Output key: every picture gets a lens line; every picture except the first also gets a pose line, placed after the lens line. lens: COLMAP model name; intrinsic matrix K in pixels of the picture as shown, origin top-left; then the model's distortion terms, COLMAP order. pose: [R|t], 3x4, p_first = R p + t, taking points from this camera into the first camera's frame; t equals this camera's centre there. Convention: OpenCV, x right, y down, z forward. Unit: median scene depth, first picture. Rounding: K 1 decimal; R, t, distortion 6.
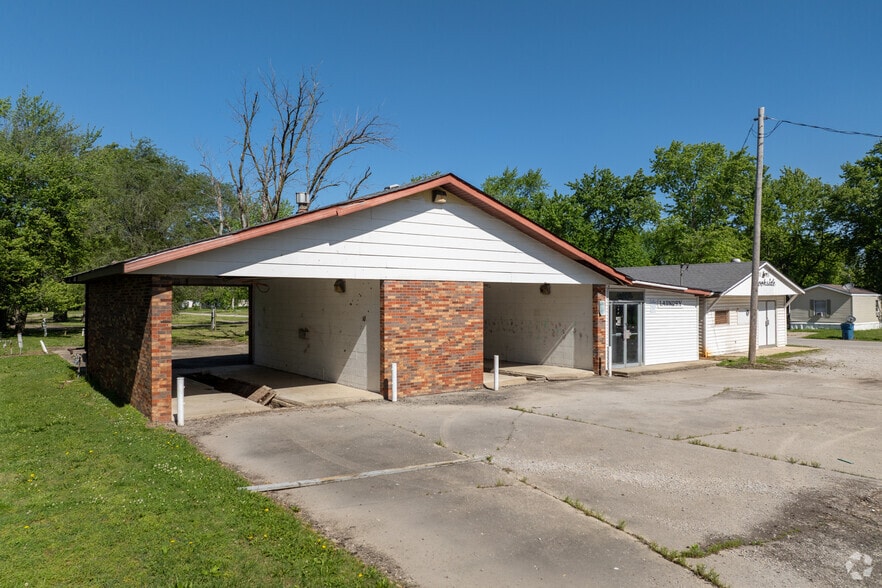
lens RADIAL K [[619.8, 0, 441.0], [0, 619.8, 294.0], [0, 0, 1]] dist [-0.035296, 0.000789]
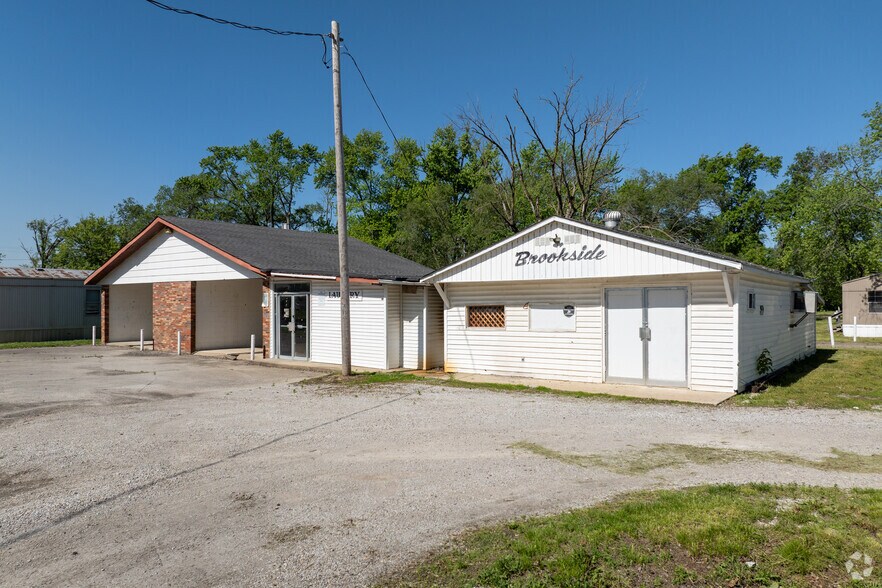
lens RADIAL K [[619.8, 0, 441.0], [0, 619.8, 294.0], [0, 0, 1]] dist [-0.035296, 0.000789]
pose [[0.248889, -0.012227, -0.968455, 1.685321], [0.009959, 0.999900, -0.010065, 0.032558], [0.968481, -0.007139, 0.248986, 1.258431]]
